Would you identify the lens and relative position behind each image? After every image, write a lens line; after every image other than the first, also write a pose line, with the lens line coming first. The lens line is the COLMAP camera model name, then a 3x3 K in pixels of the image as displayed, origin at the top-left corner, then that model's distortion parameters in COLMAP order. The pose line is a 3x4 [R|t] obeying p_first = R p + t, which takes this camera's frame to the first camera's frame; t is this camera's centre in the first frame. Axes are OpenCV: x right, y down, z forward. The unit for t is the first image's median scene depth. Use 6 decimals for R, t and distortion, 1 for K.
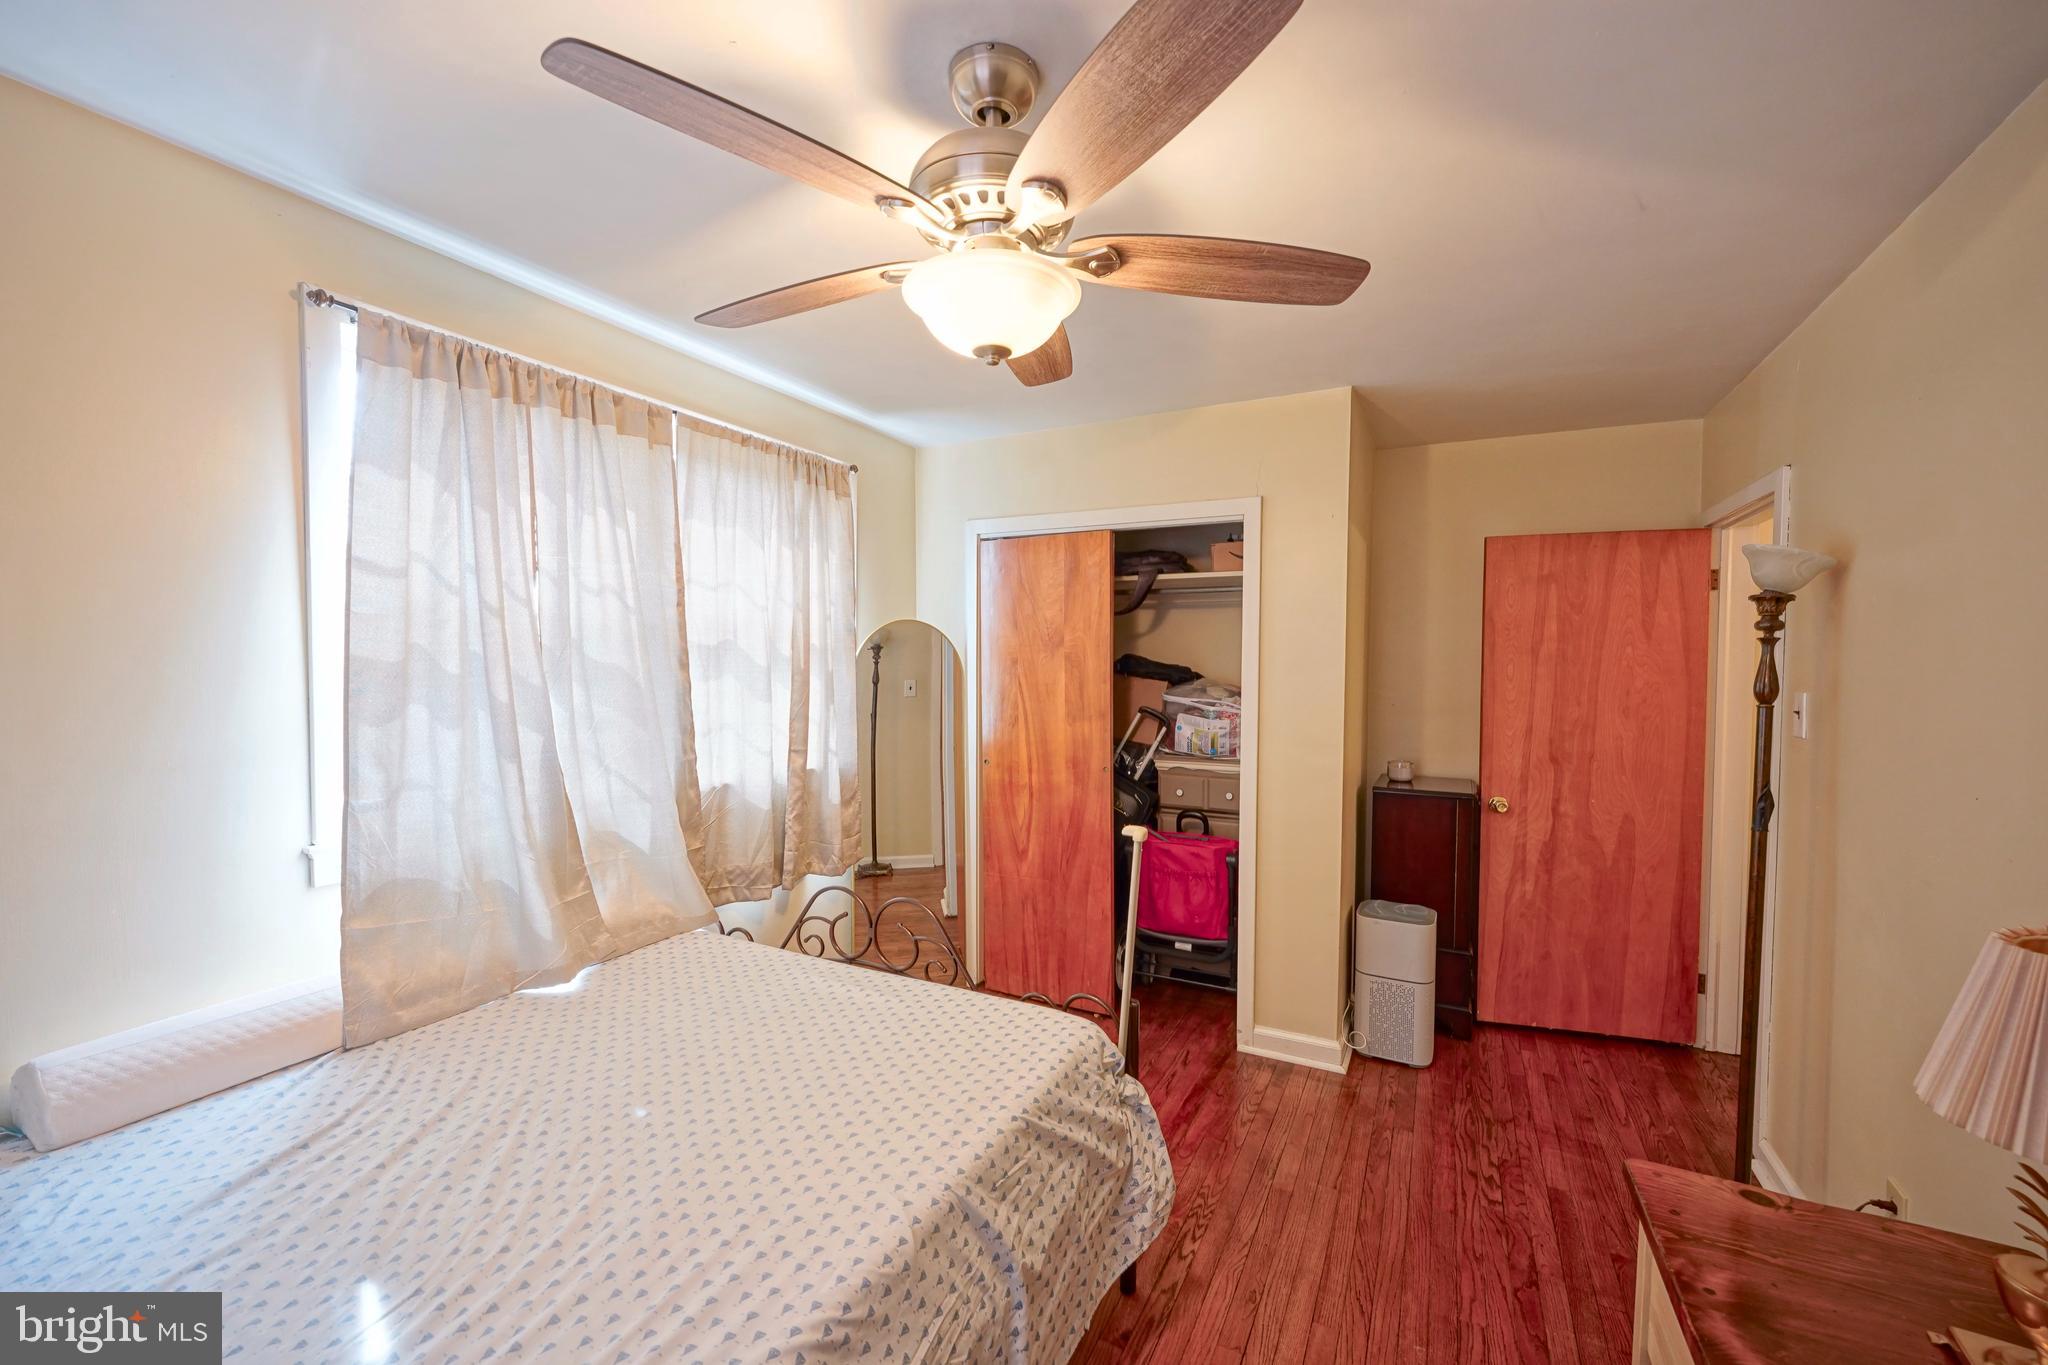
lens RADIAL K [[821.9, 0, 1031.0], [0, 821.9, 687.3], [0, 0, 1]] dist [0.001105, 0.000178]
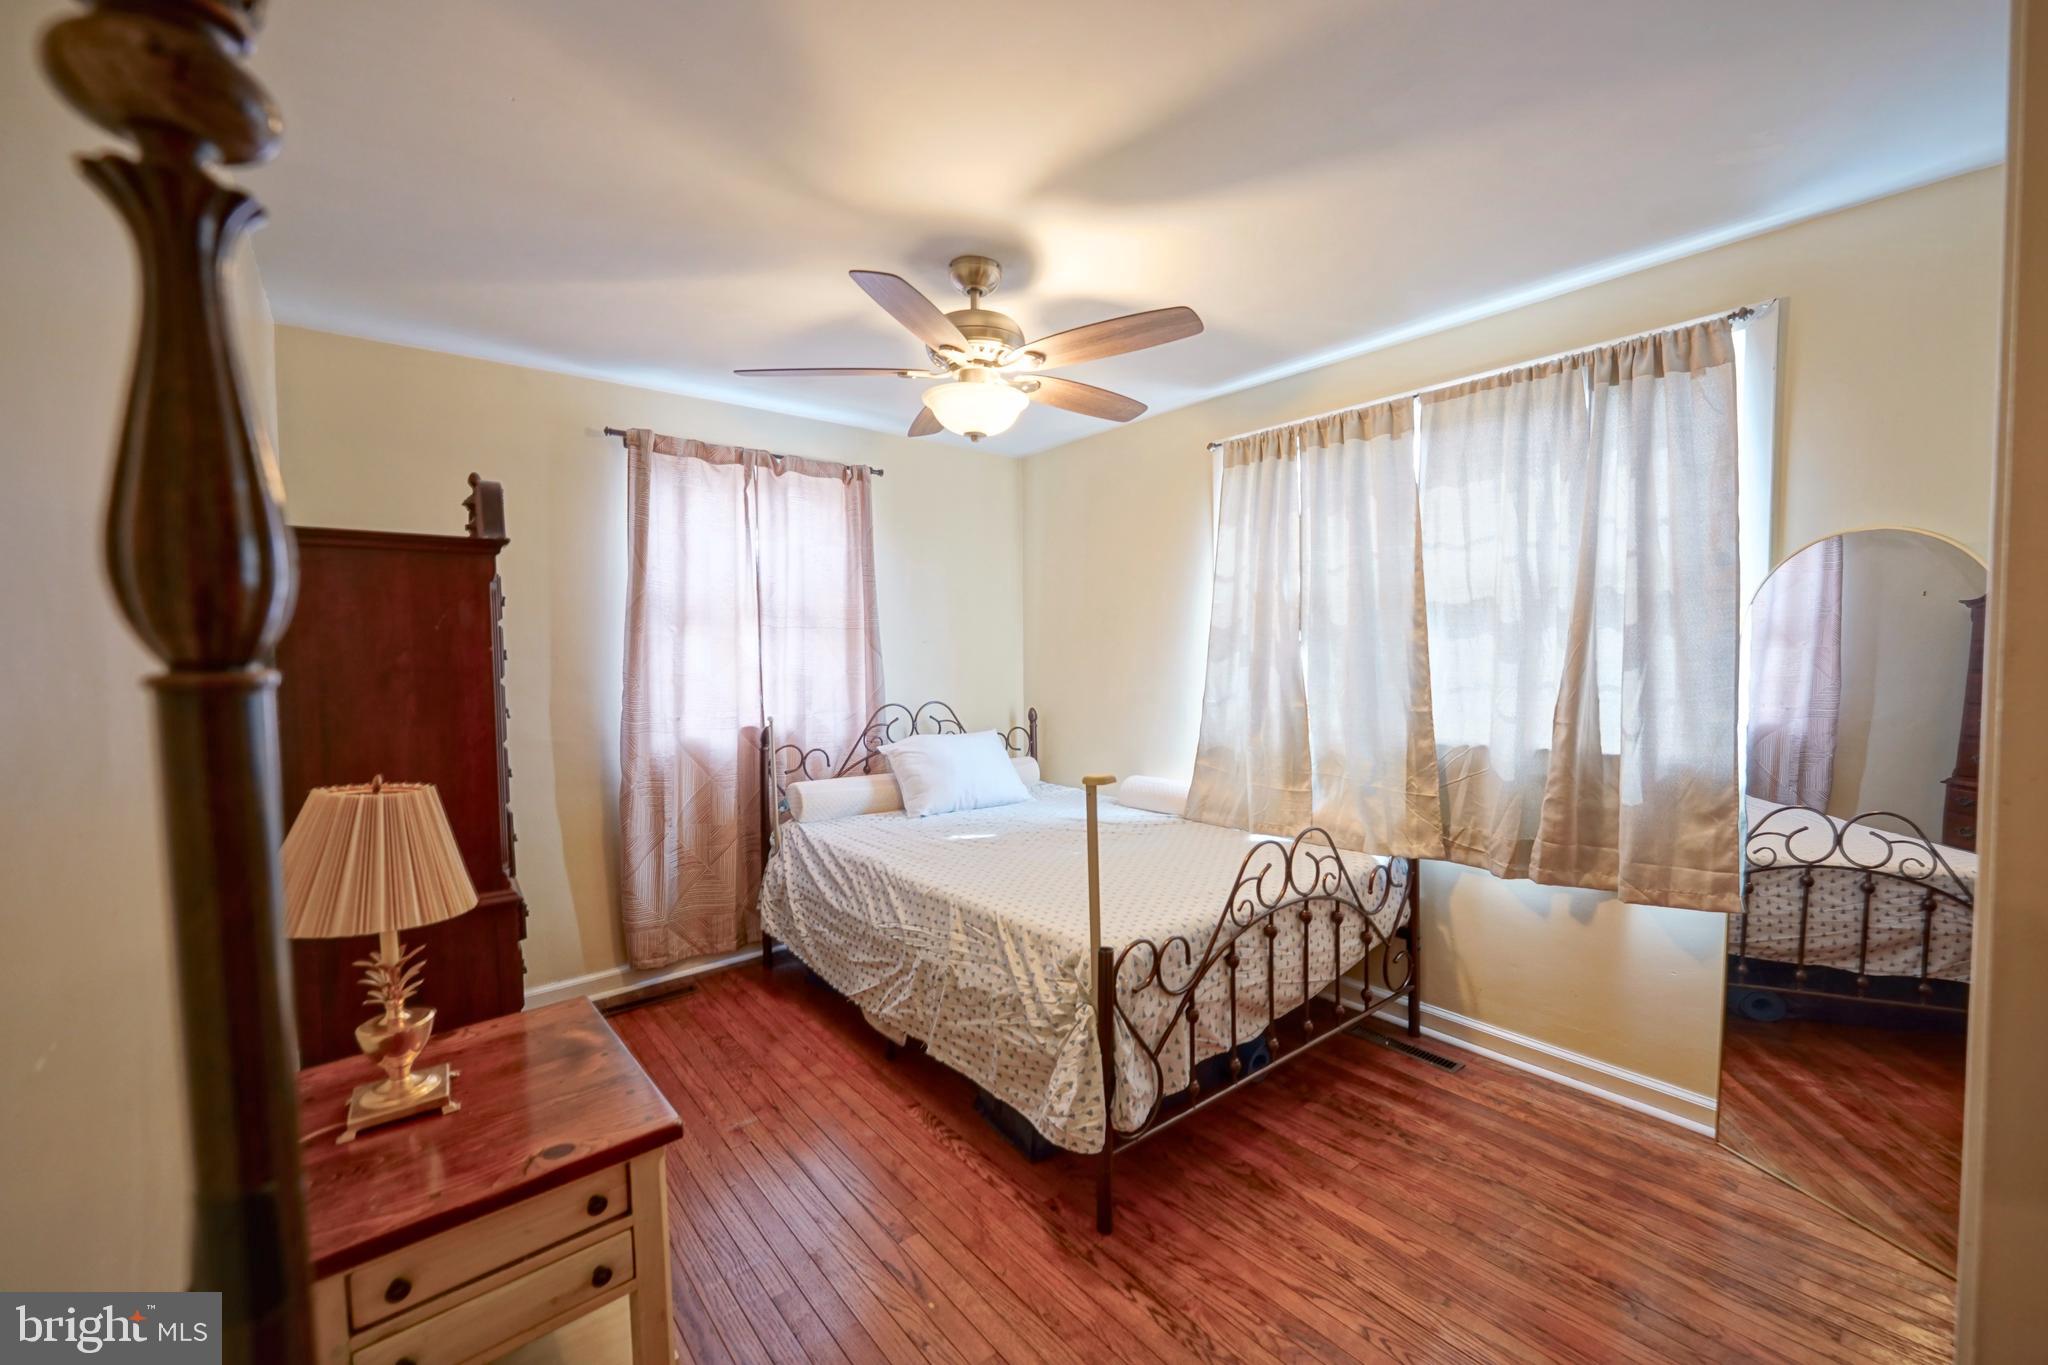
lens RADIAL K [[821.9, 0, 1028.9], [0, 821.9, 676.0], [0, 0, 1]] dist [0.001105, 0.000178]
pose [[-0.409129, 0.030381, -0.911971, 0.791194], [-0.017338, 0.999006, 0.041059, 0.005401], [0.912312, 0.032610, -0.408195, 0.972515]]
